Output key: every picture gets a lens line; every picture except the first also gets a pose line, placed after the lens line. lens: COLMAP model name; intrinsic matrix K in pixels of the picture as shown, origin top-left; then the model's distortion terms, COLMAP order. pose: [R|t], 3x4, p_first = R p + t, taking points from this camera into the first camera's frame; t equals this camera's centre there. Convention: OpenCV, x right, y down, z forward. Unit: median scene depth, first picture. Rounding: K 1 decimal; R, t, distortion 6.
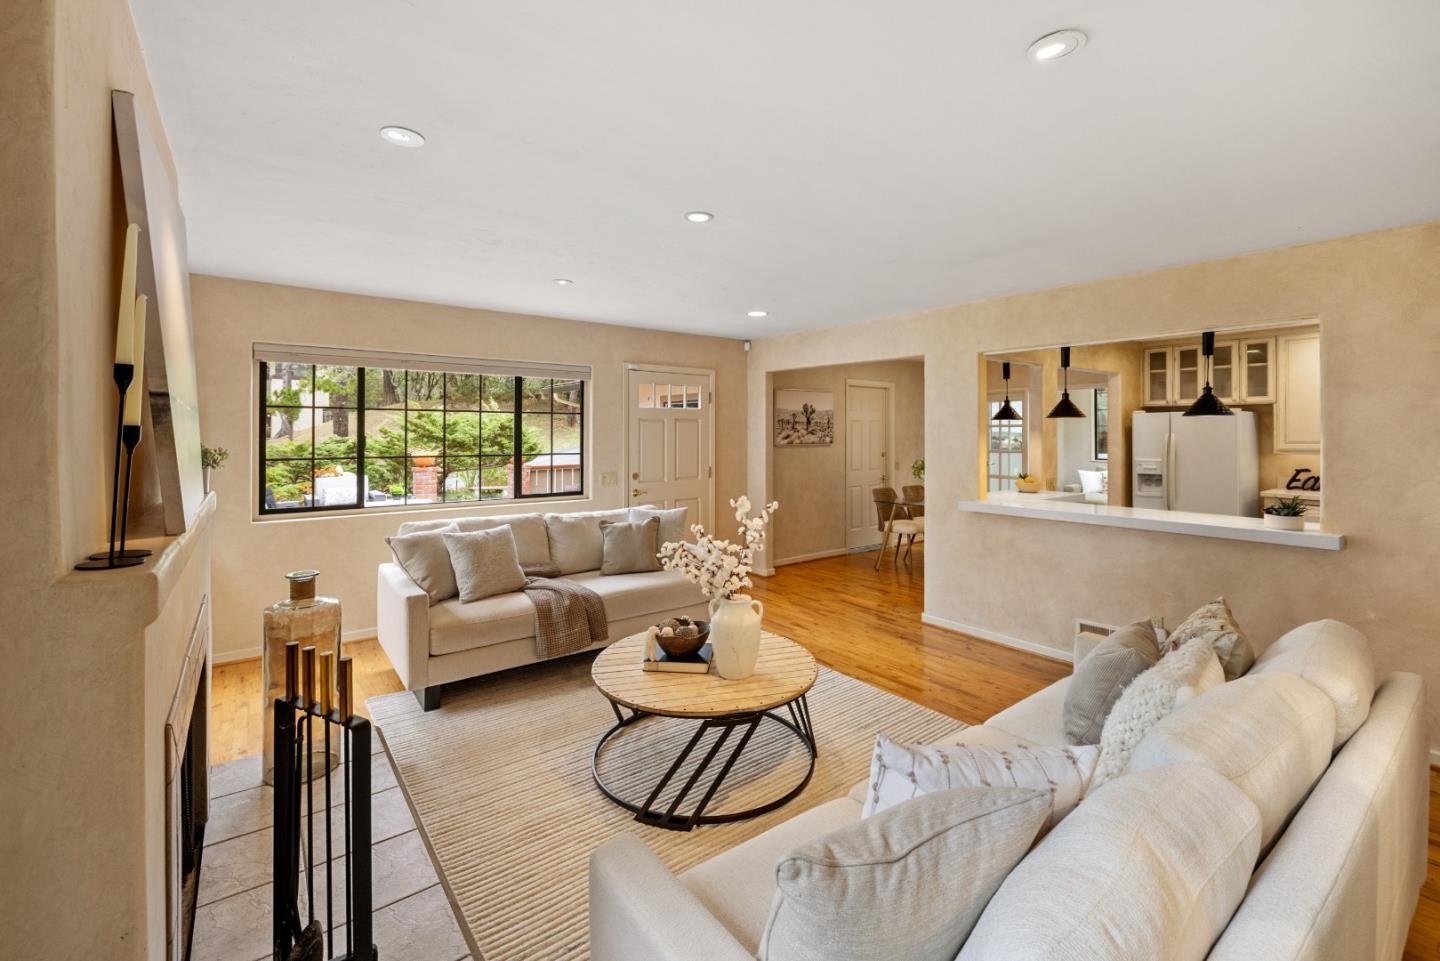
lens RADIAL K [[618.7, 0, 721.2], [0, 618.7, 433.5], [0, 0, 1]] dist [0.000275, 0.000009]
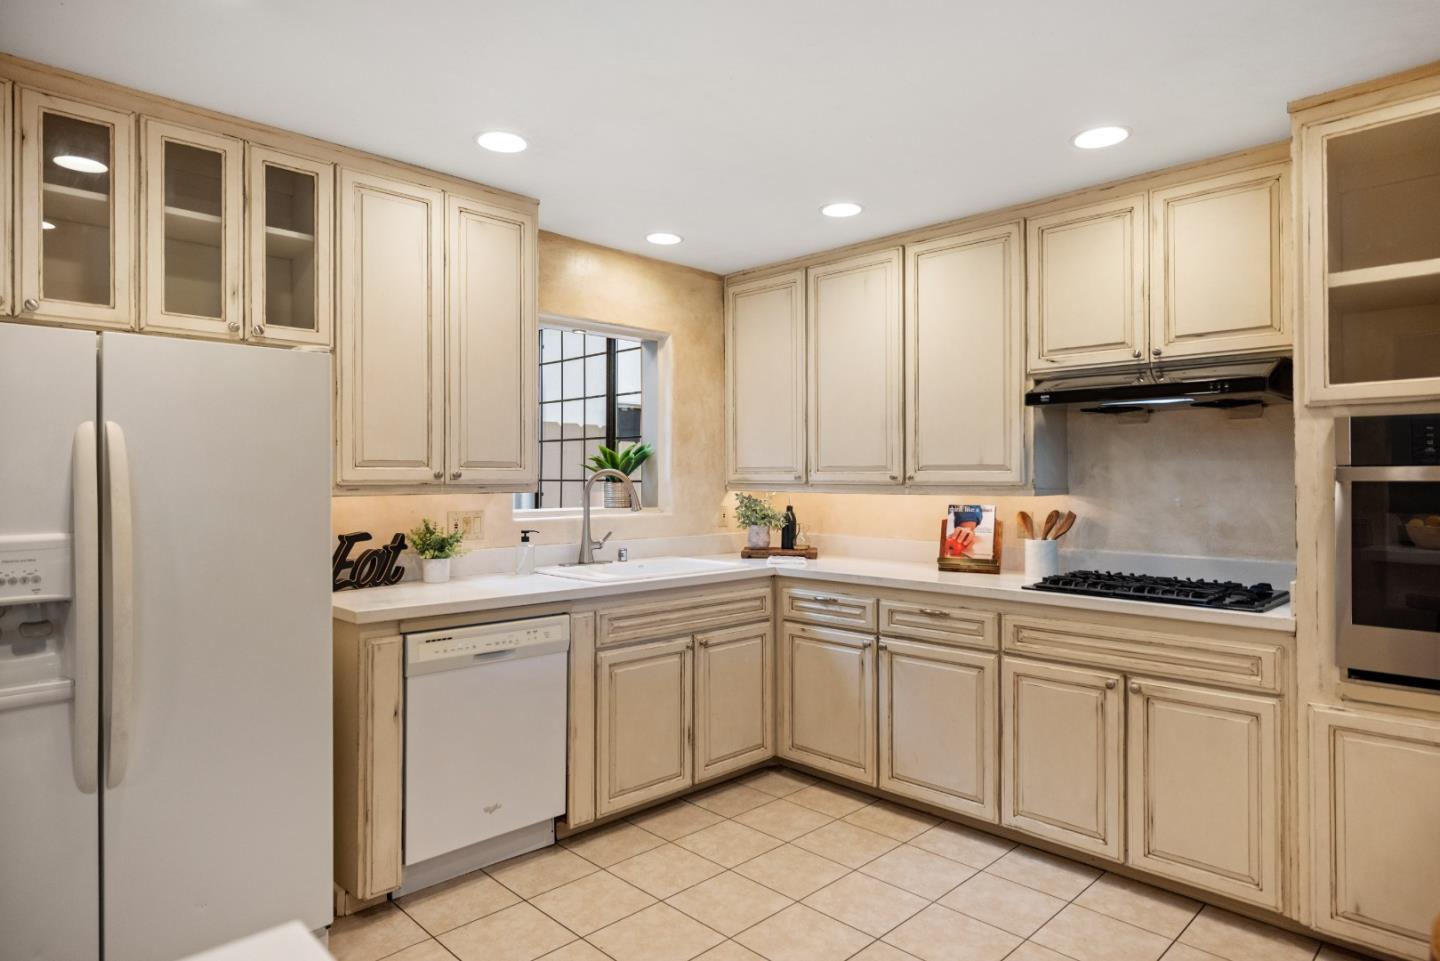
lens RADIAL K [[842.3, 0, 720.0], [0, 842.3, 480.5], [0, 0, 1]] dist [0.000972, -0.000013]
pose [[-0.130857, -0.000650, 0.991401, 0.360449], [0.003730, 0.999992, 0.001148, 0.022797], [-0.991394, 0.003848, -0.130854, 0.786458]]
